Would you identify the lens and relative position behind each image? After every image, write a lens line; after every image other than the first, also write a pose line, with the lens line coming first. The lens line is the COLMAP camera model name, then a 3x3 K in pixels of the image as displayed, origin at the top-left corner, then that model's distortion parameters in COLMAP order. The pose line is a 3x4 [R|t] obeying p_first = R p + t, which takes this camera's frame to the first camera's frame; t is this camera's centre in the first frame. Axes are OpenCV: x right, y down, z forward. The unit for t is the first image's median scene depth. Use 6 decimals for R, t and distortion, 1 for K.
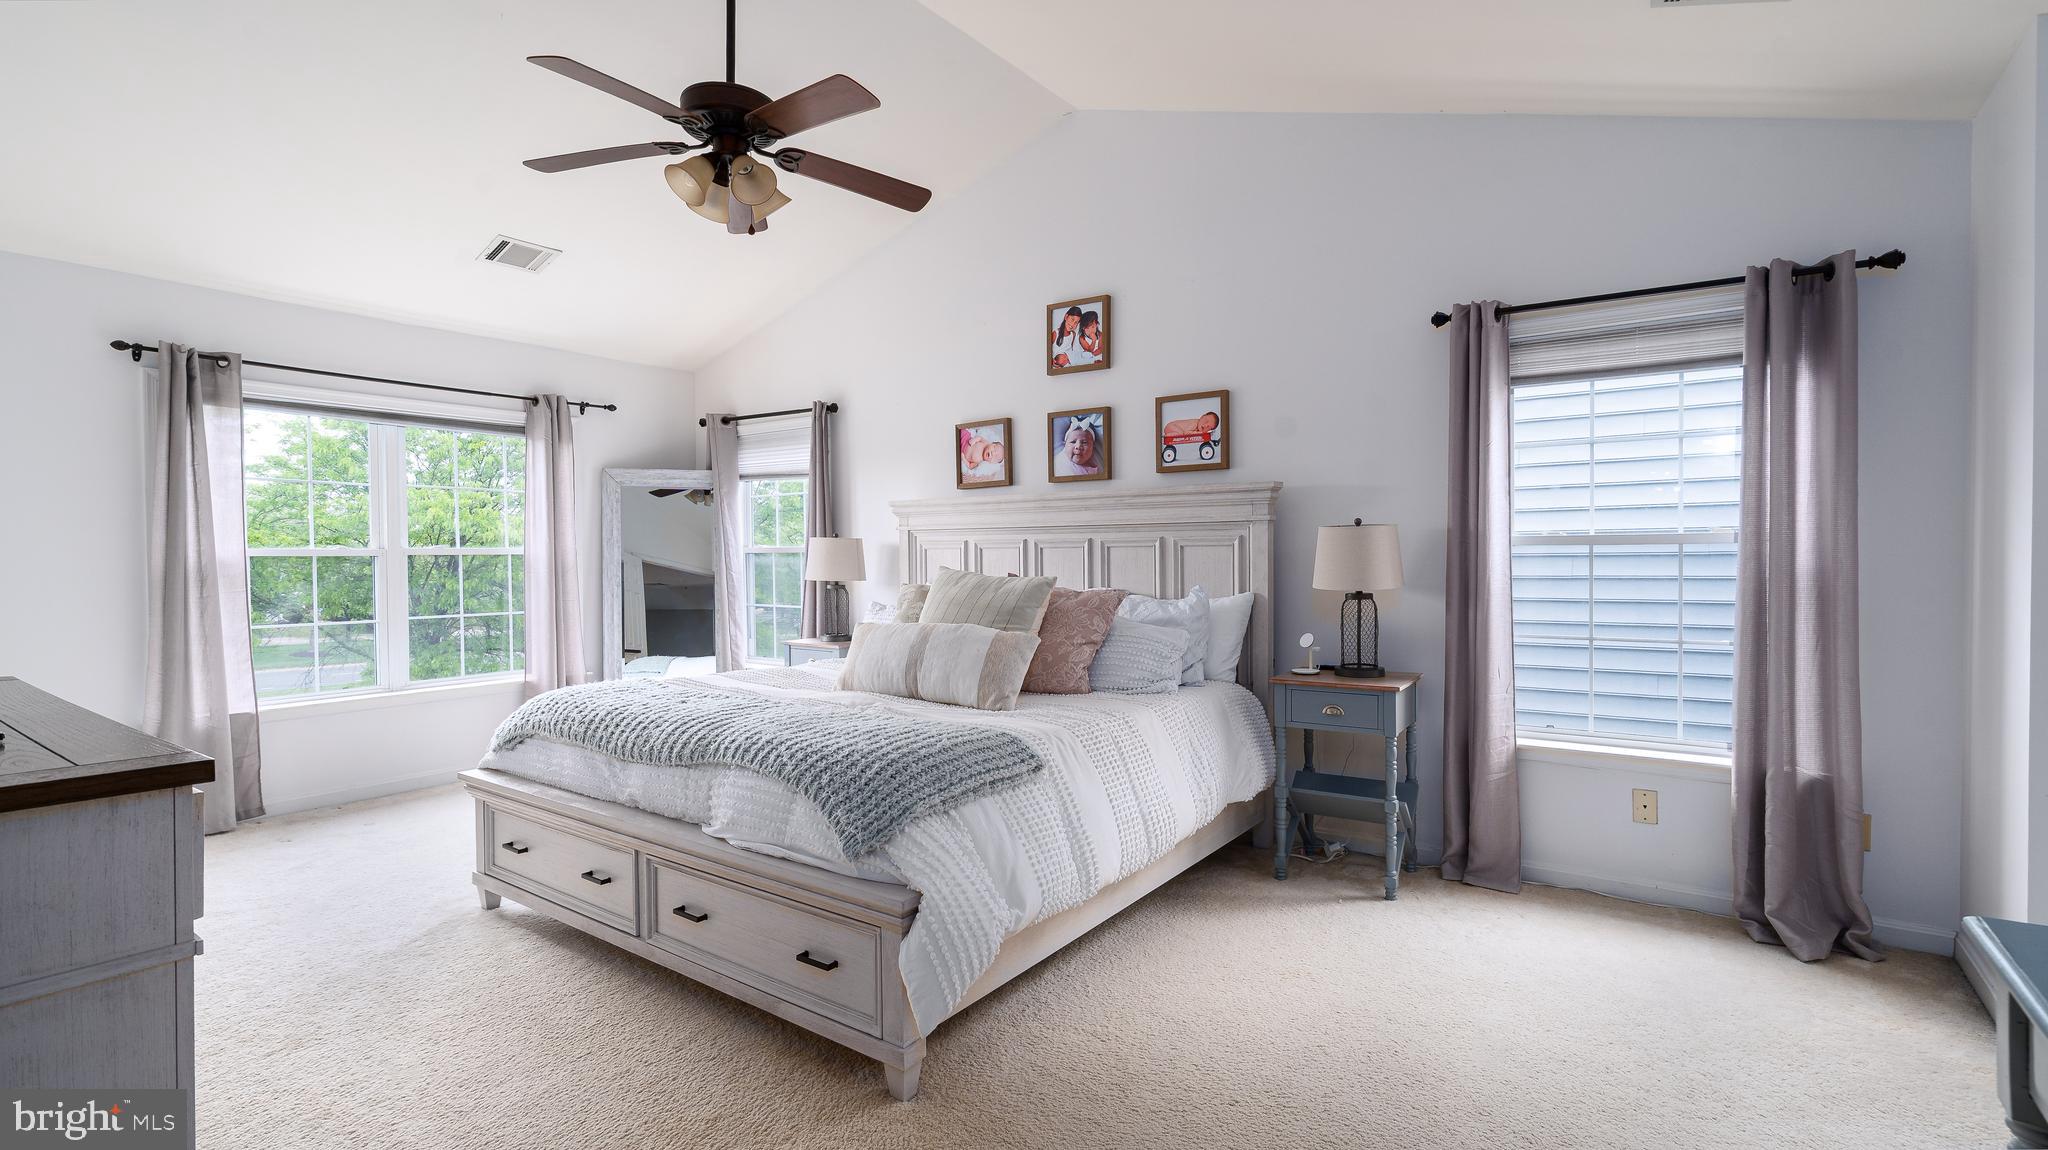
lens RADIAL K [[921.6, 0, 1024.0], [0, 921.6, 575.0], [0, 0, 1]] dist [0.000001, 0.000032]
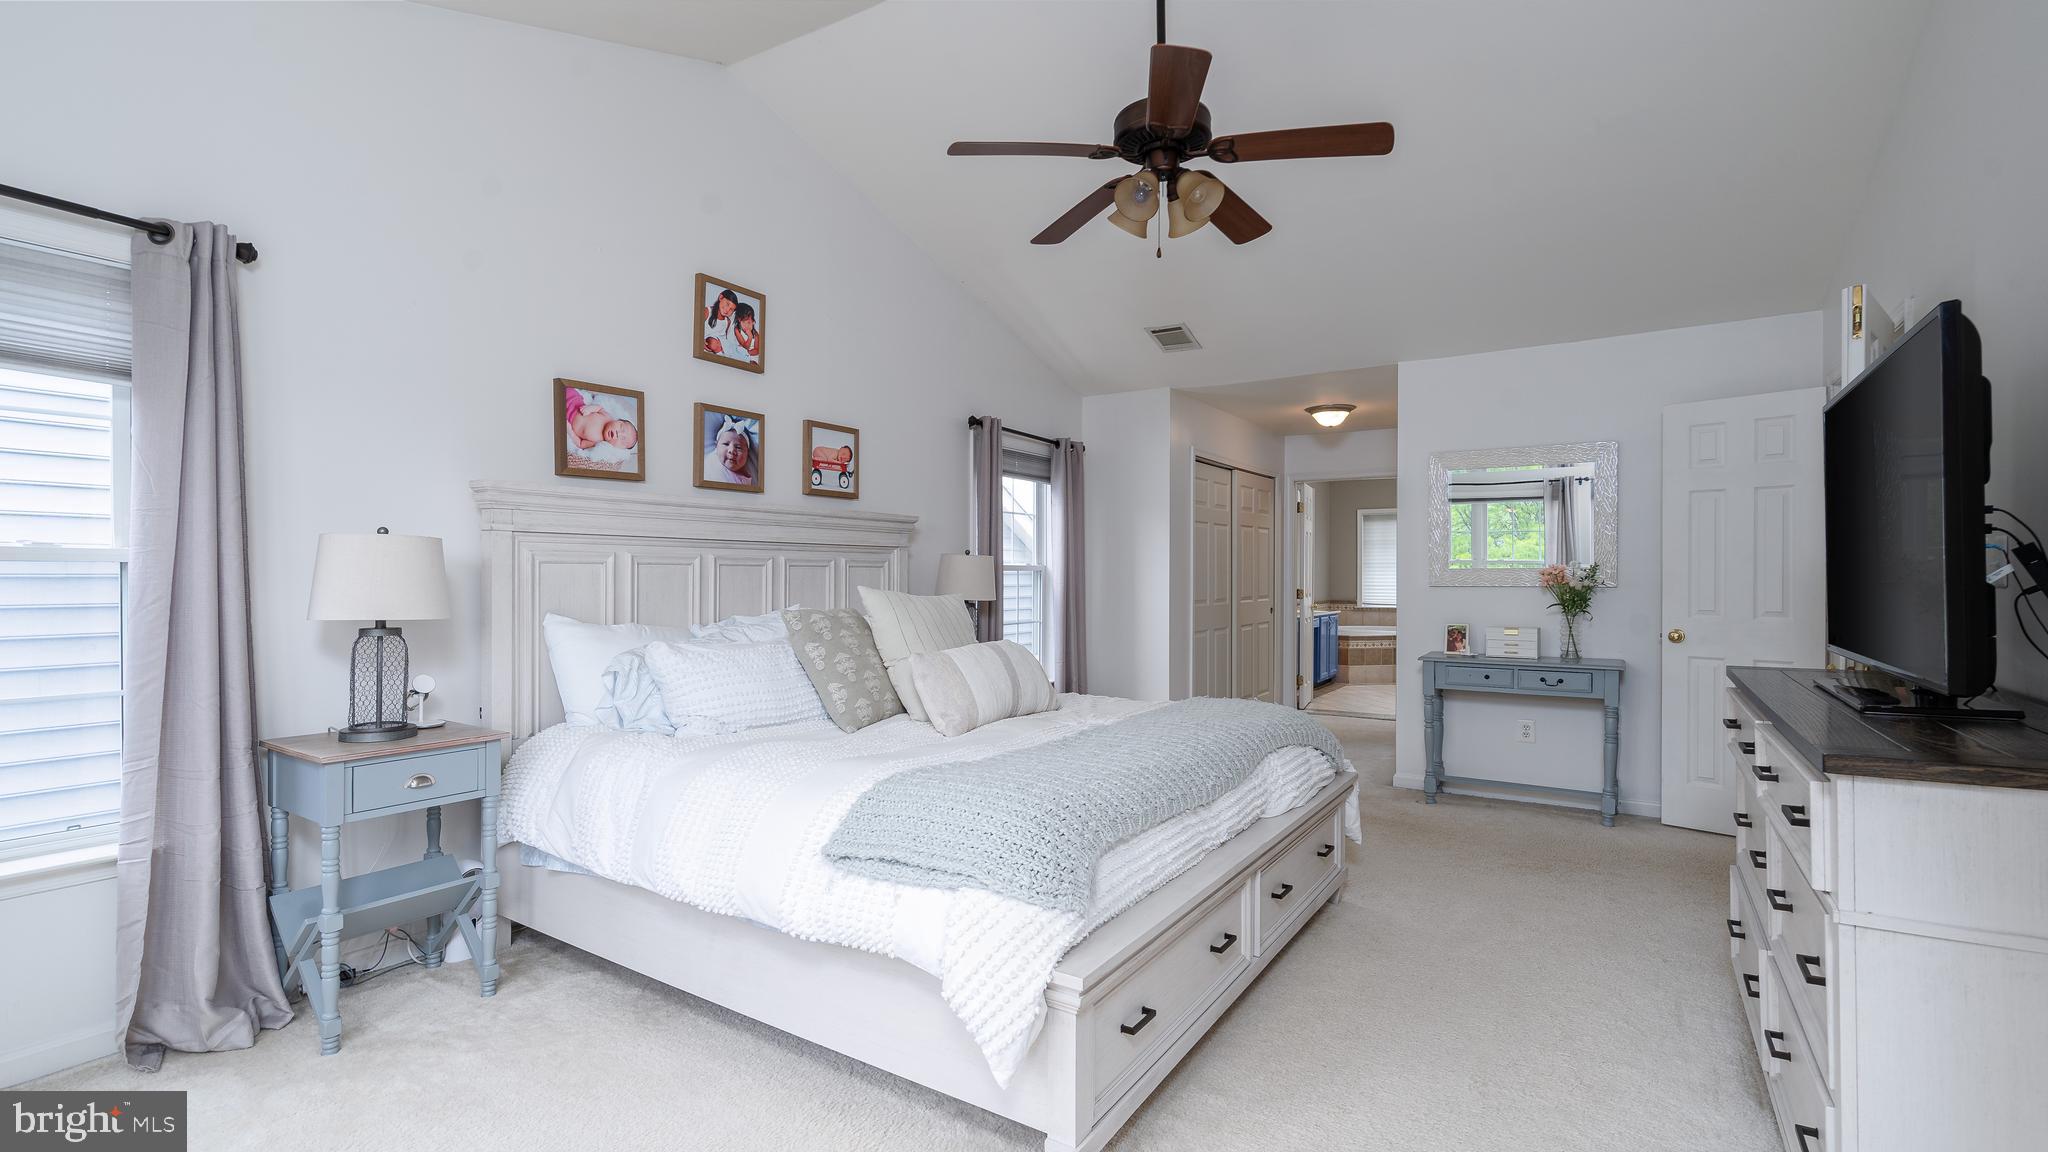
lens RADIAL K [[921.6, 0, 1024.0], [0, 921.6, 576.0], [0, 0, 1]] dist [0.000001, 0.000032]
pose [[-0.043276, -0.002526, 0.999060, -0.836890], [0.010395, 0.999942, 0.002978, -0.019418], [-0.999009, 0.010514, -0.043247, 0.764613]]
